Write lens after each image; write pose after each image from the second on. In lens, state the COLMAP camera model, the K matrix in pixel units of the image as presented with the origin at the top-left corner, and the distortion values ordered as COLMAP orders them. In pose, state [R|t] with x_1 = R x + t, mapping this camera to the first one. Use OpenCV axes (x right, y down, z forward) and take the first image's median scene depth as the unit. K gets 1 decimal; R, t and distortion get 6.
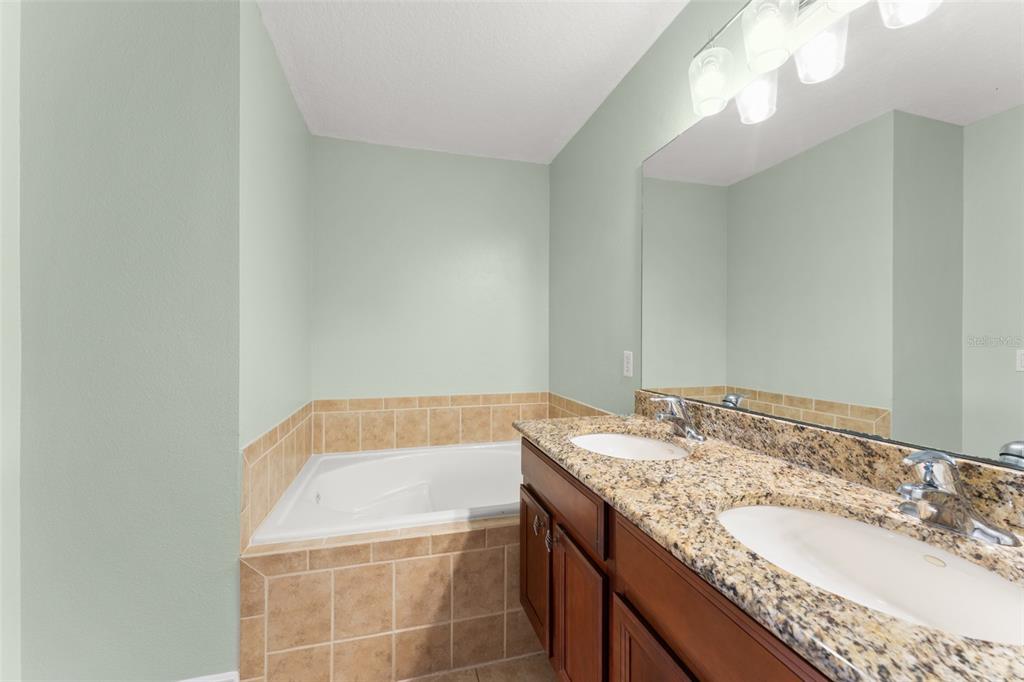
lens RADIAL K [[408.4, 0, 511.8], [0, 408.4, 340.7], [0, 0, 1]] dist [0.000376, 0.000269]
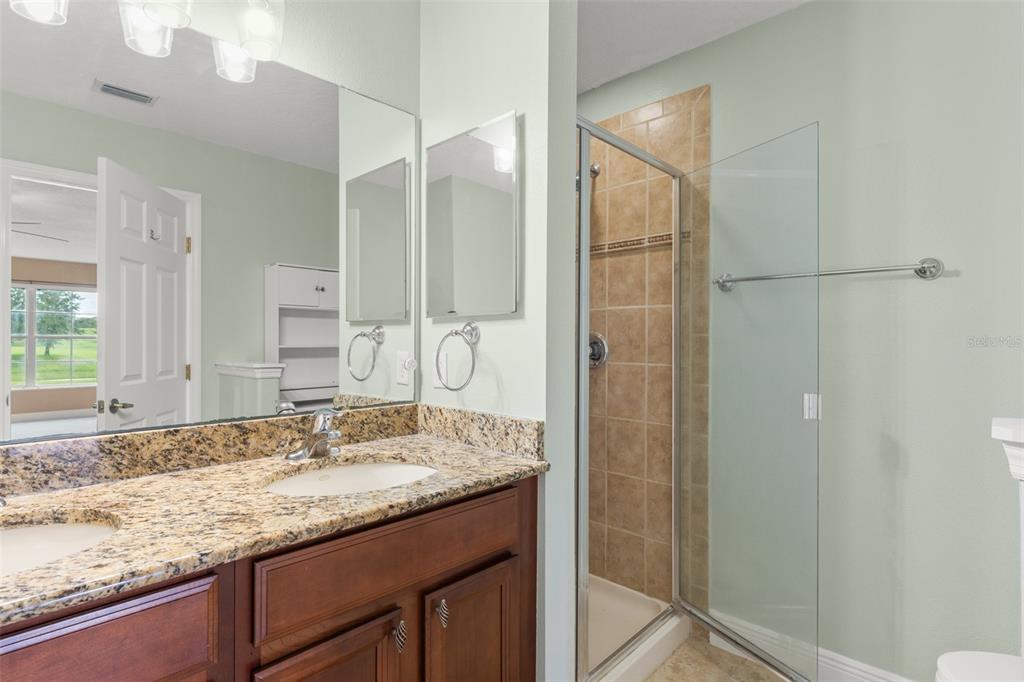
lens RADIAL K [[510.3, 0, 511.9], [0, 510.3, 340.4], [0, 0, 1]] dist [0.004737, 0.000460]
pose [[-0.513536, -0.003168, 0.858062, -0.760142], [-0.001997, 0.999995, 0.002496, 0.001251], [-0.858066, -0.000432, -0.513540, 1.029384]]
